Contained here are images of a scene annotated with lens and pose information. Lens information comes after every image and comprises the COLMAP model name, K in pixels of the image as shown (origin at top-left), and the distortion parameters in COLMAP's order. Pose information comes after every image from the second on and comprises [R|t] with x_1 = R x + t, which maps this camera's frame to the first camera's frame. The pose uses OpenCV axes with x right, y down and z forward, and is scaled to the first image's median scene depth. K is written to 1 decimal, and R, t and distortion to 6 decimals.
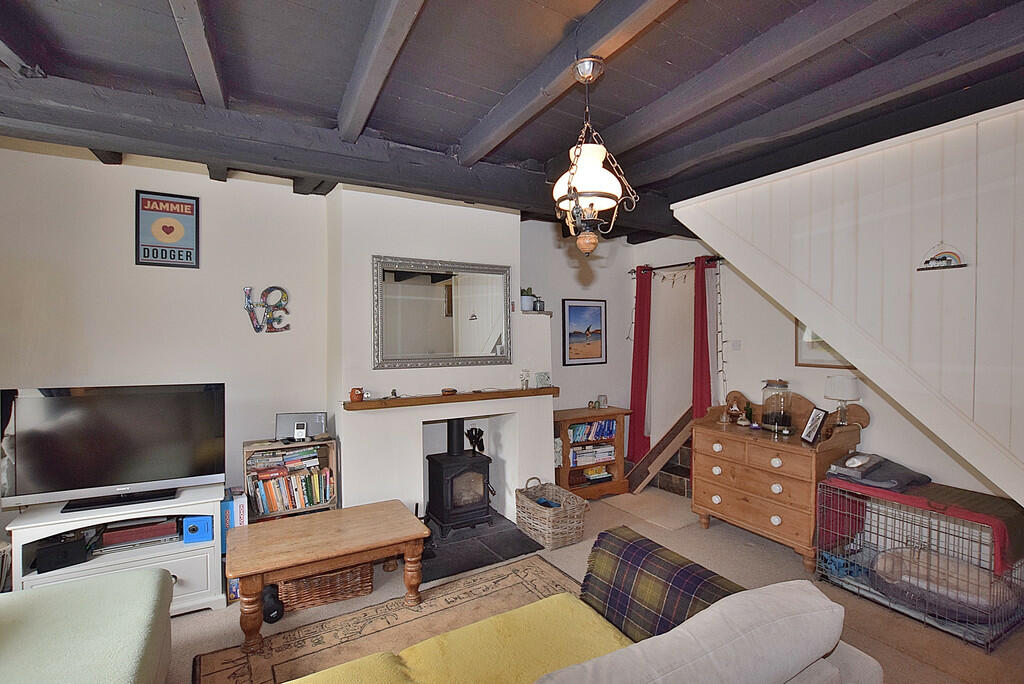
lens RADIAL K [[455.4, 0, 520.2], [0, 455.4, 341.4], [0, 0, 1]] dist [-0.021811, 0.000007]
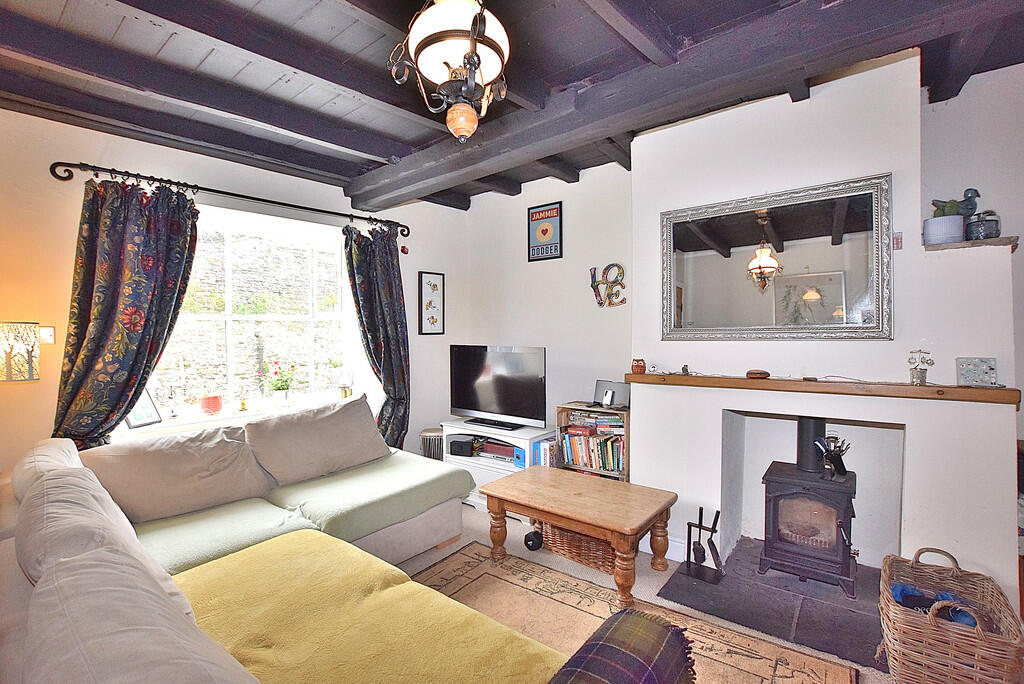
lens RADIAL K [[455.4, 0, 520.2], [0, 455.4, 341.4], [0, 0, 1]] dist [-0.021811, 0.000007]
pose [[0.363532, 0.010296, -0.931525, 0.419316], [0.005834, 0.999894, 0.013329, 0.051539], [0.931563, -0.010280, 0.363434, 0.430776]]
